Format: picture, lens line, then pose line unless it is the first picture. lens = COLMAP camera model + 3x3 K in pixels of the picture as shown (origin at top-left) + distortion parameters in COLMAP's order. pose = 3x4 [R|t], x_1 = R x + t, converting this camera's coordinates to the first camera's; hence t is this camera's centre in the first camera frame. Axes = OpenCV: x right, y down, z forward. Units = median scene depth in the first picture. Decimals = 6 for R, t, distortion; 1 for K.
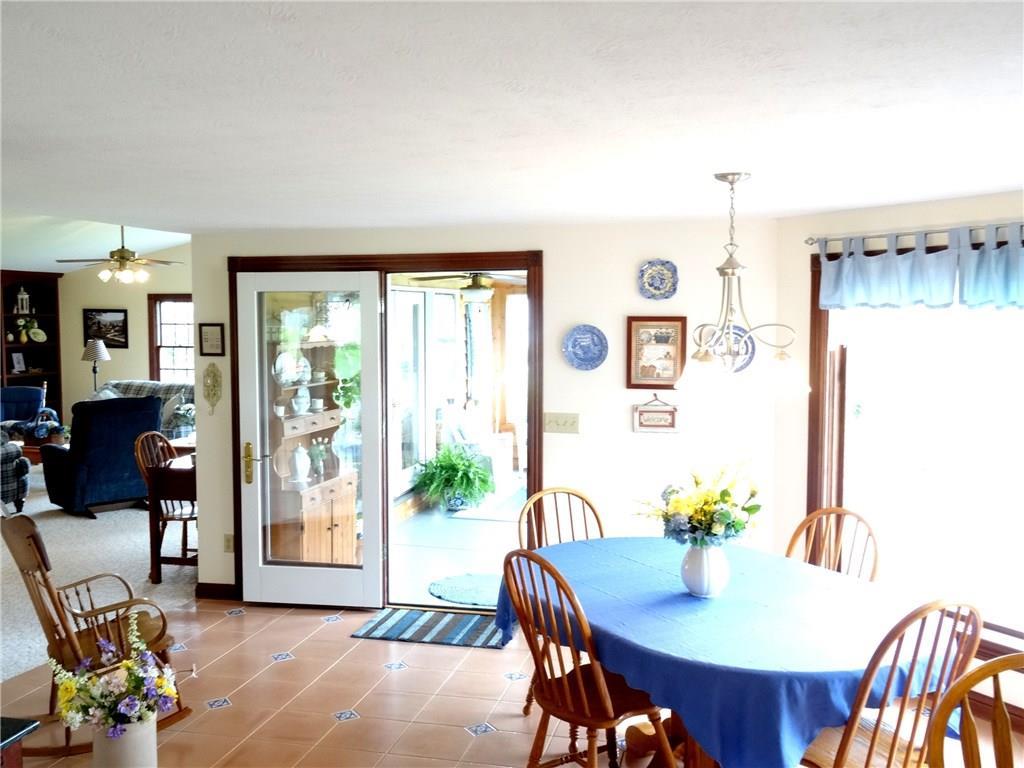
lens RADIAL K [[966.8, 0, 515.0], [0, 966.8, 382.5], [0, 0, 1]] dist [0.009702, 0.000000]
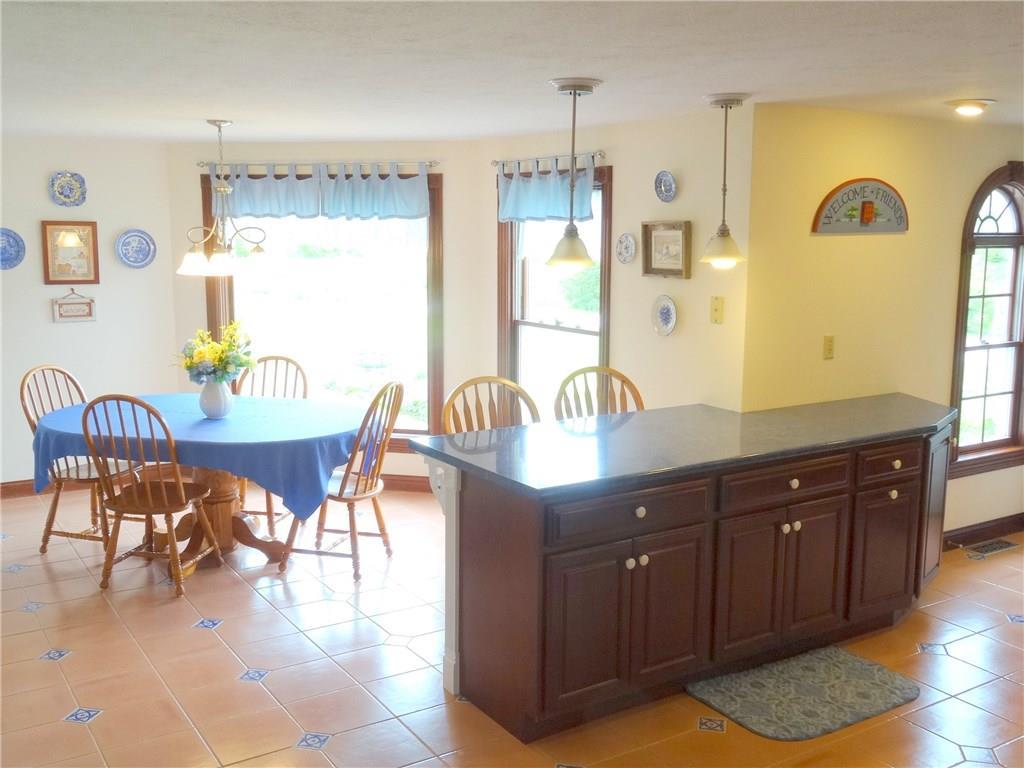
lens RADIAL K [[966.8, 0, 511.3], [0, 966.8, 380.3], [0, 0, 1]] dist [0.009702, 0.000000]
pose [[0.694972, -0.105130, 0.711310, -0.392574], [0.040510, 0.993407, 0.107244, 0.021521], [-0.717895, -0.045716, 0.694649, -0.233640]]
